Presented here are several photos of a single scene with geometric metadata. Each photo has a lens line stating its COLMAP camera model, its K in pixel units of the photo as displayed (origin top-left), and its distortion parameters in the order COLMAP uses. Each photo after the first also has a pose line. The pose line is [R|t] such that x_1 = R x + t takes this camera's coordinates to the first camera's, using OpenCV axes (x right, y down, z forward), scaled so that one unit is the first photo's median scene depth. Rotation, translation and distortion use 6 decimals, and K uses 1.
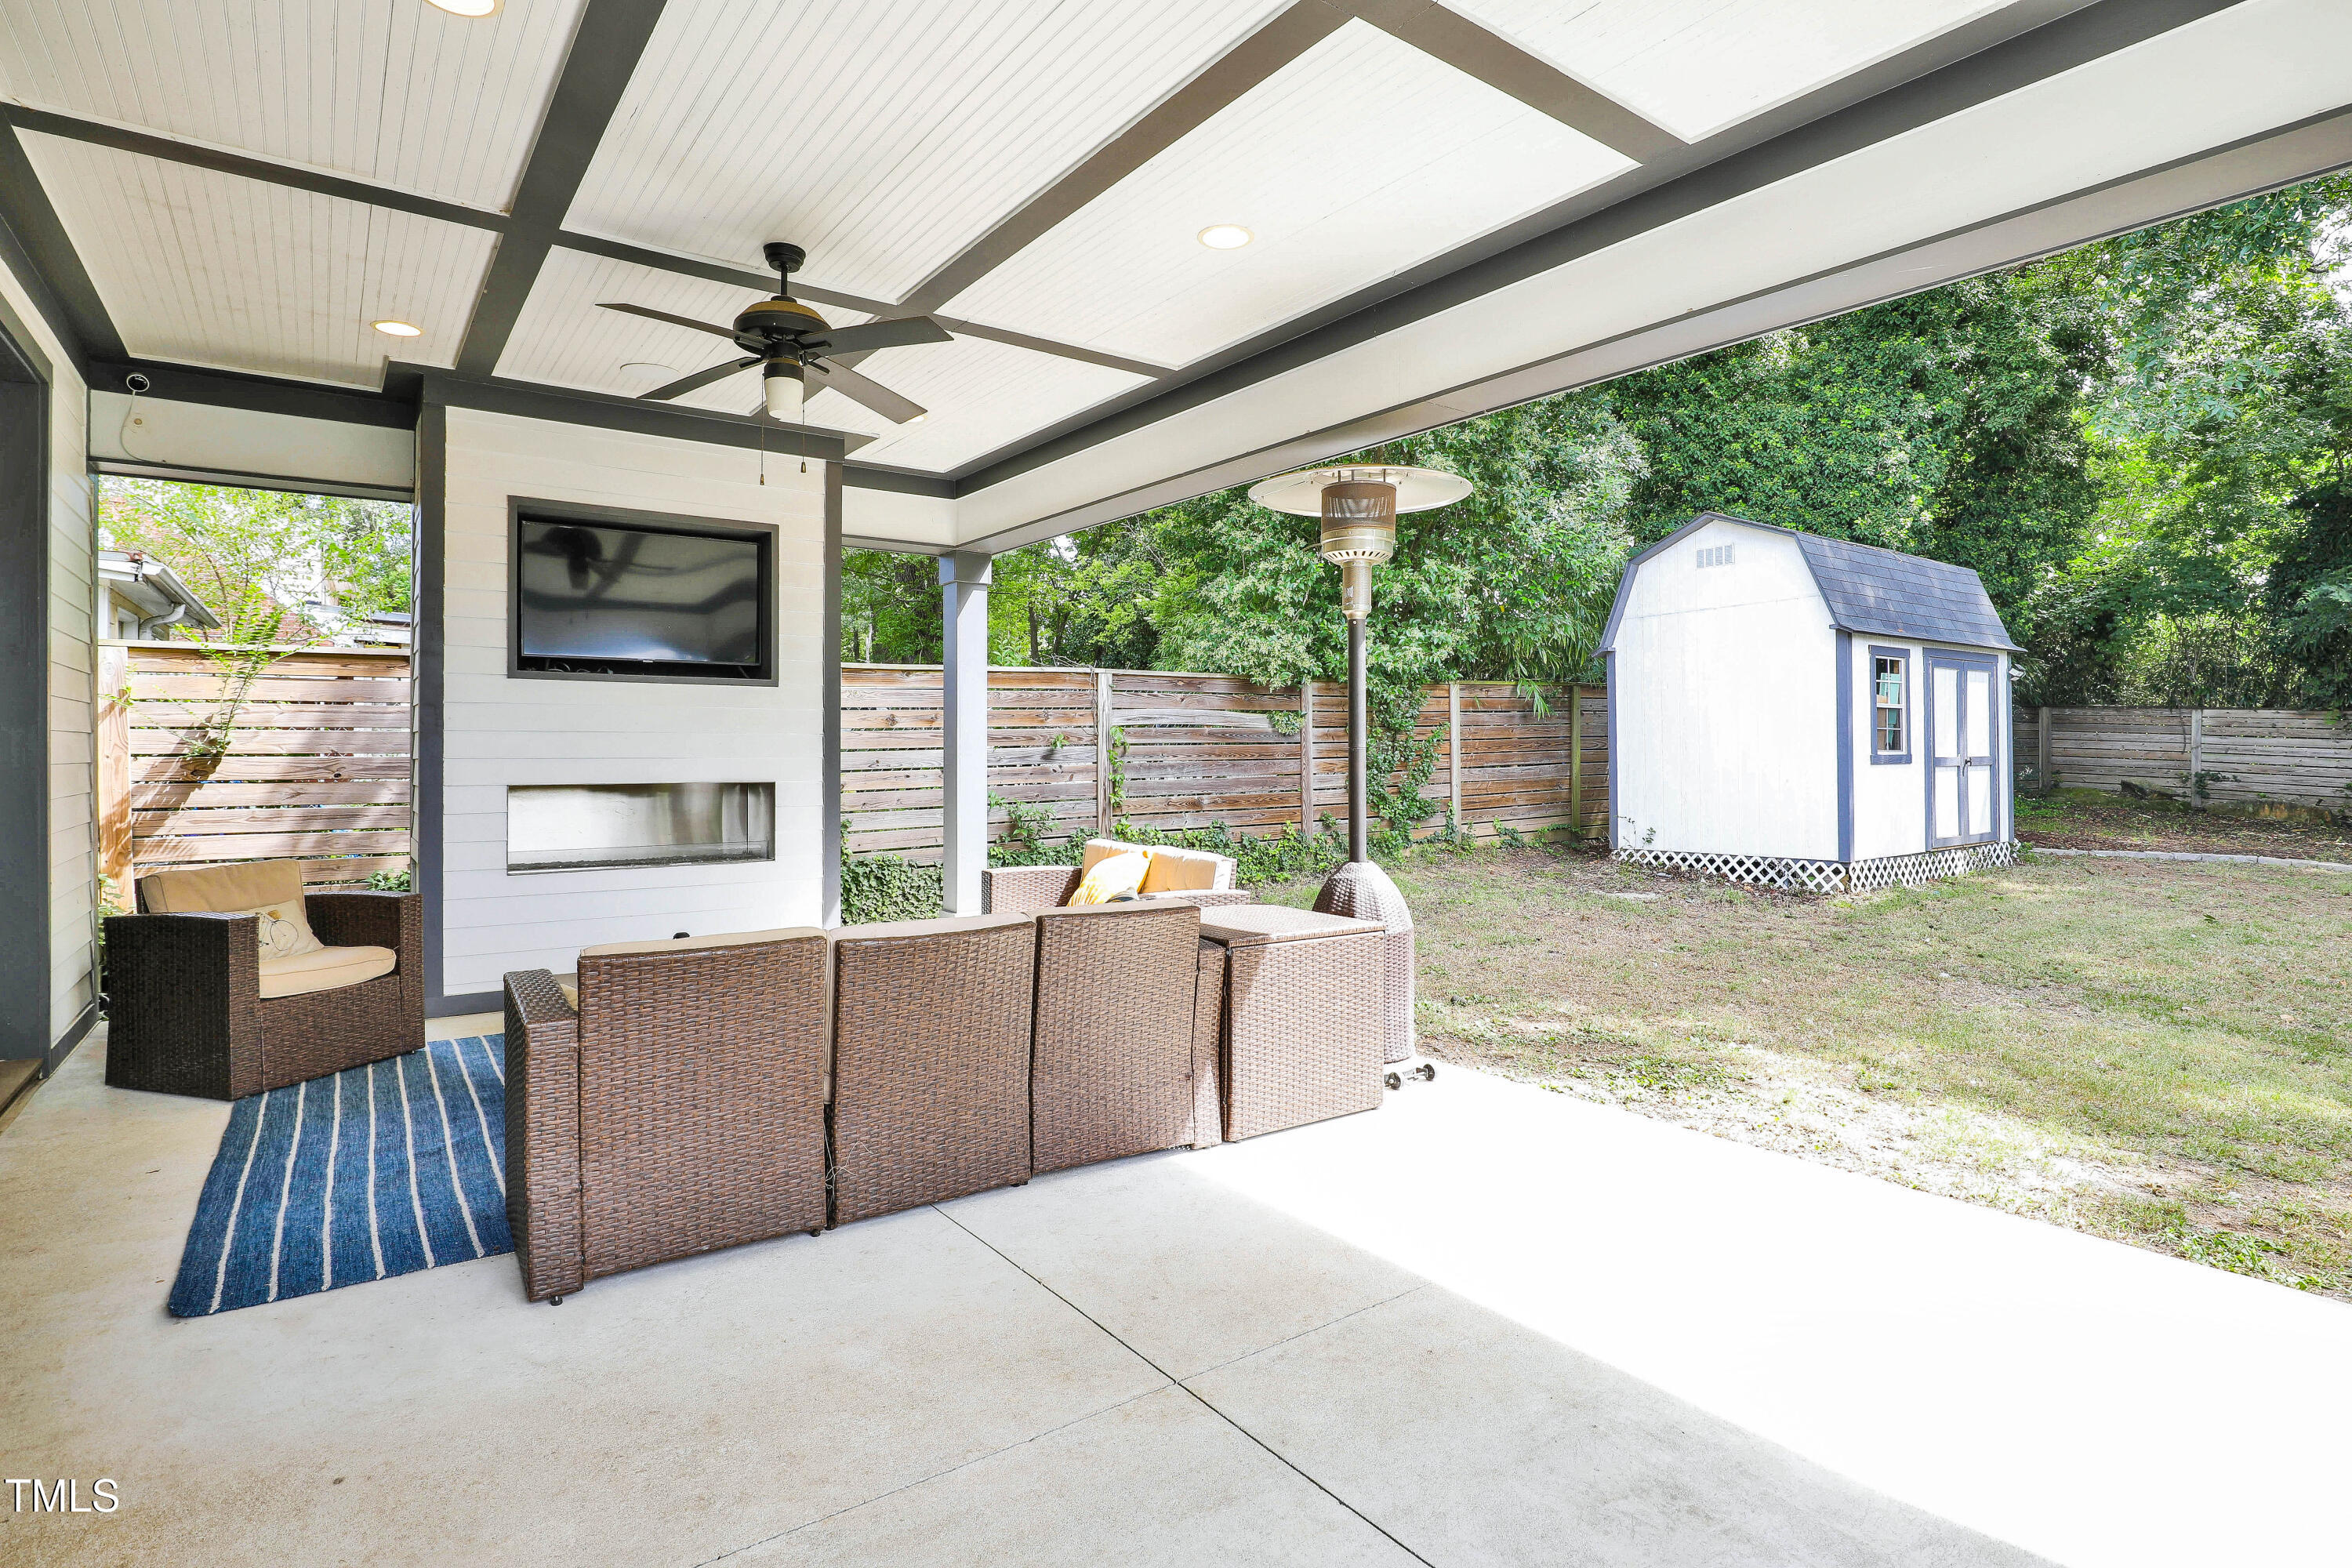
lens RADIAL K [[1173.0, 0, 1176.8], [0, 1173.0, 755.5], [0, 0, 1]] dist [-0.025479, 0.001794]
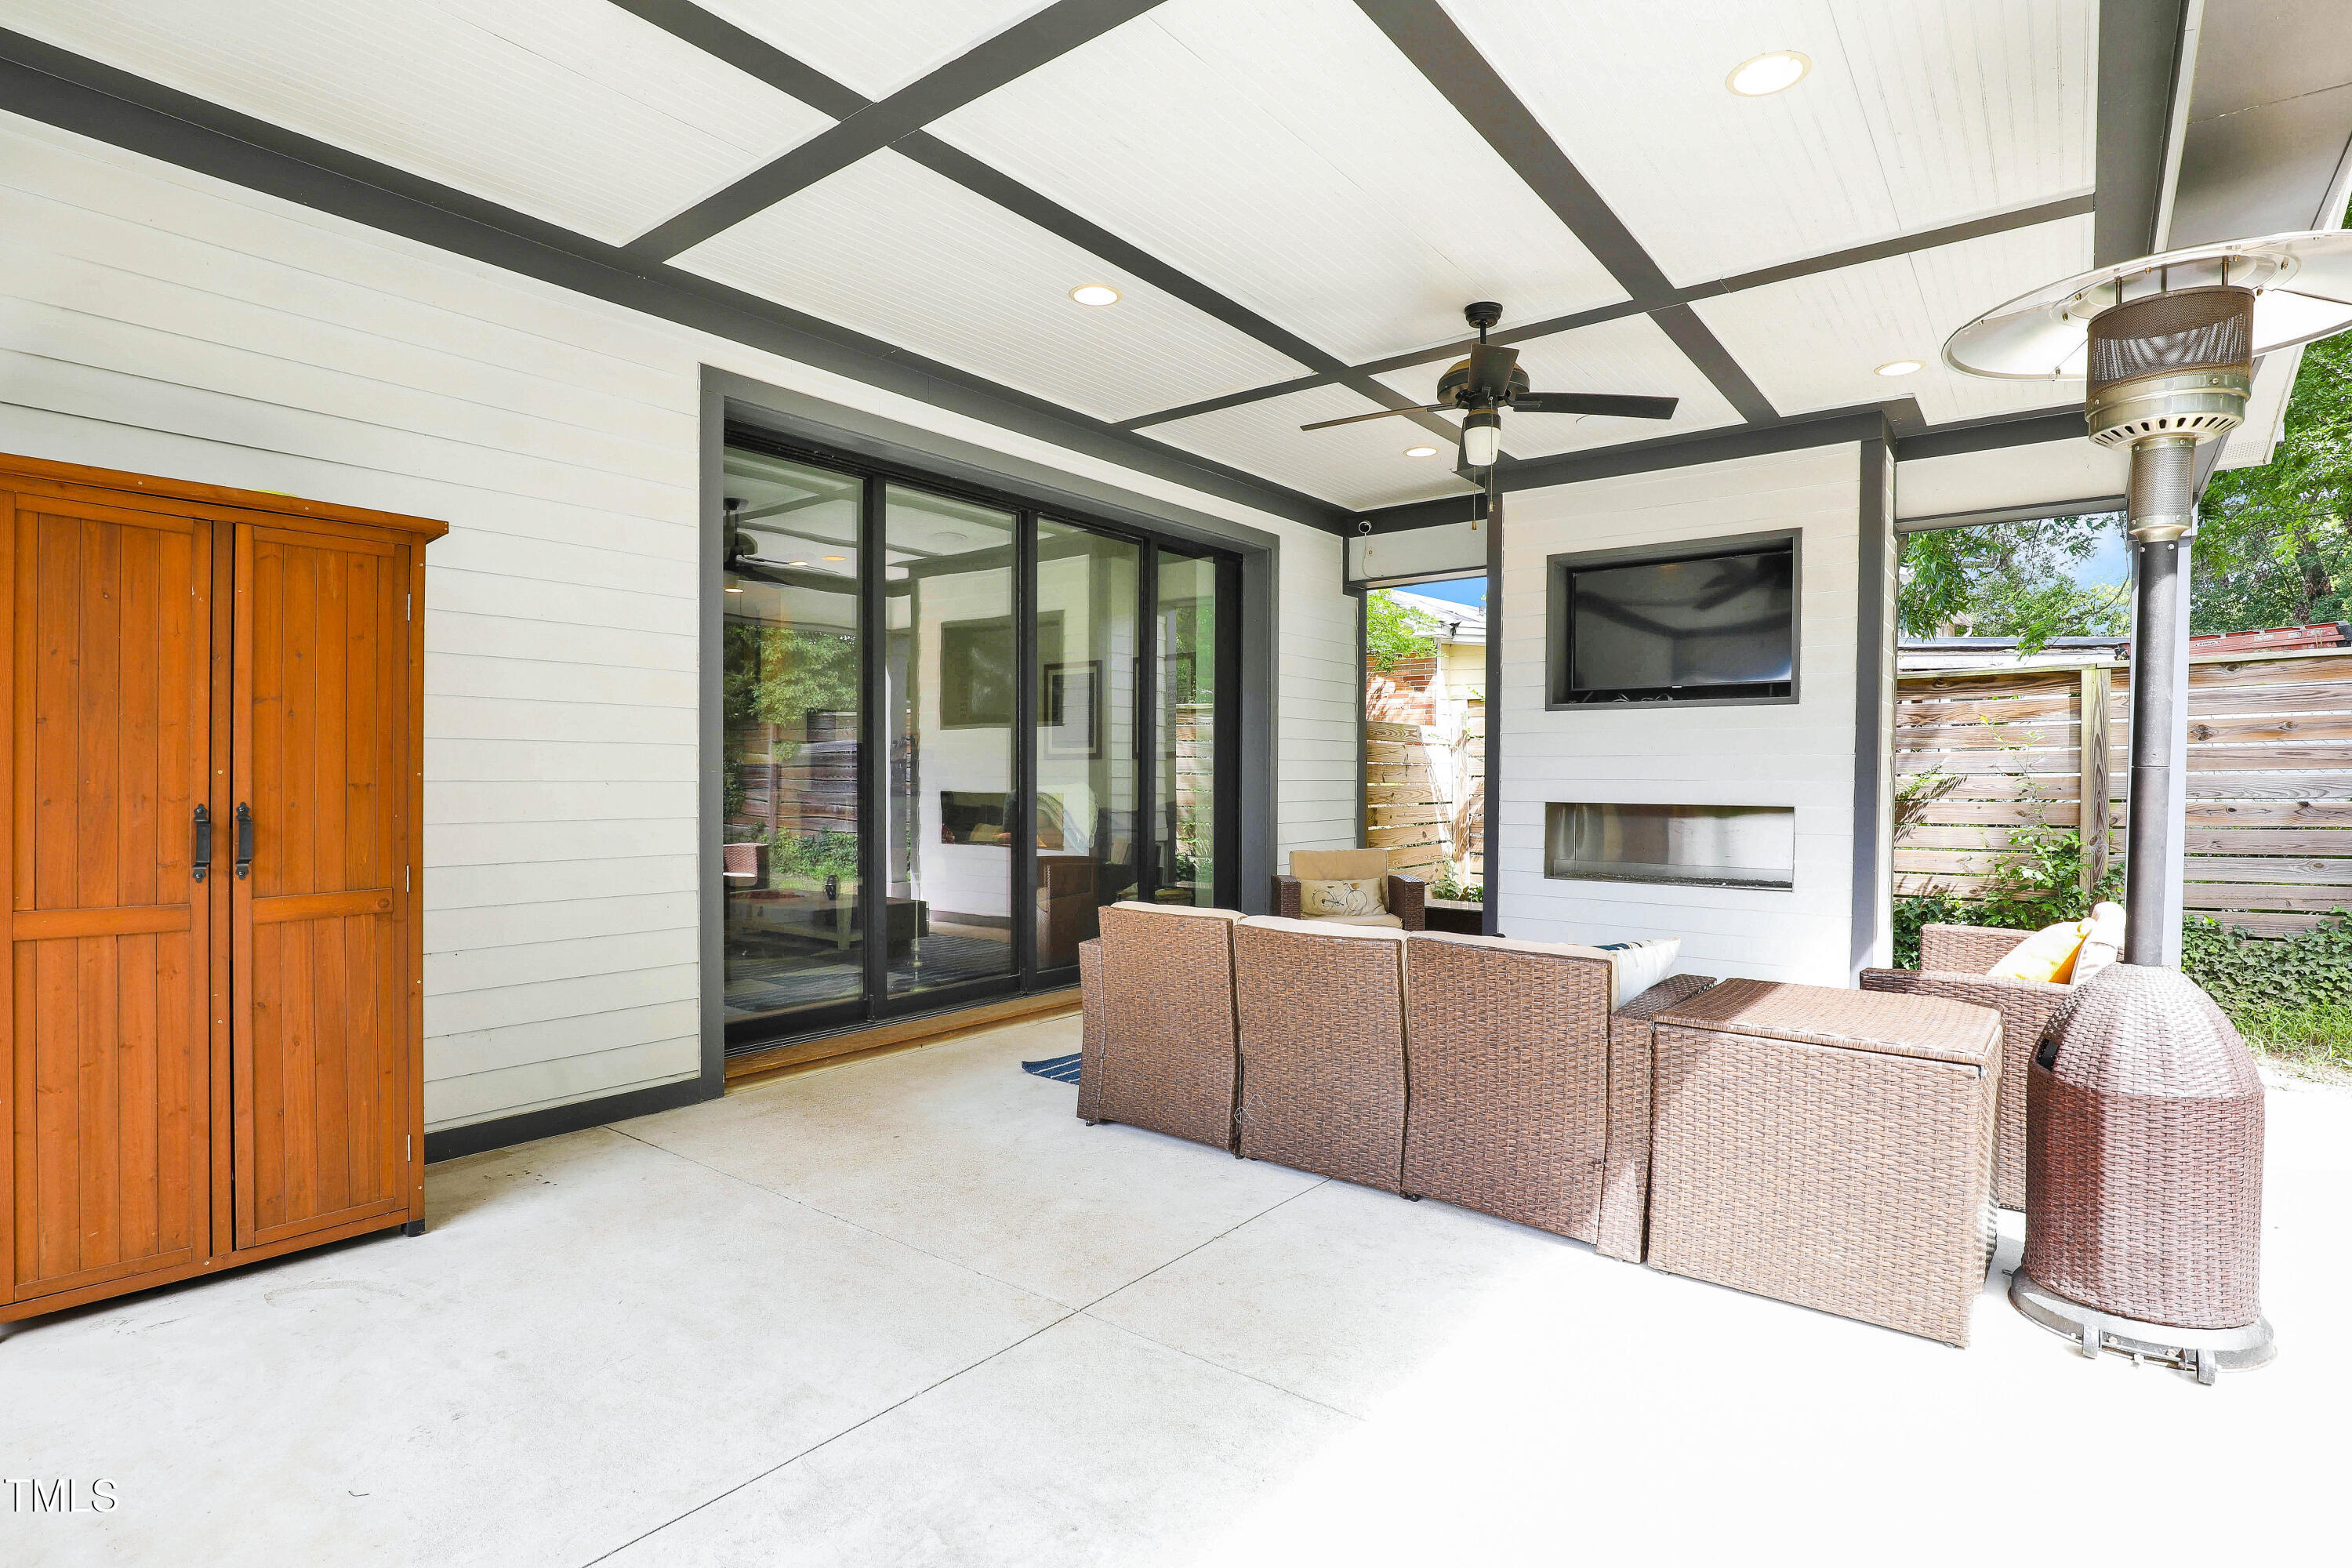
lens RADIAL K [[1173.0, 0, 1179.5], [0, 1173.0, 797.0], [0, 0, 1]] dist [-0.025479, 0.001794]
pose [[0.276541, 0.019204, -0.960810, 0.232858], [-0.006832, 0.999814, 0.018017, 0.000771], [0.960978, 0.001581, 0.276620, 0.158468]]
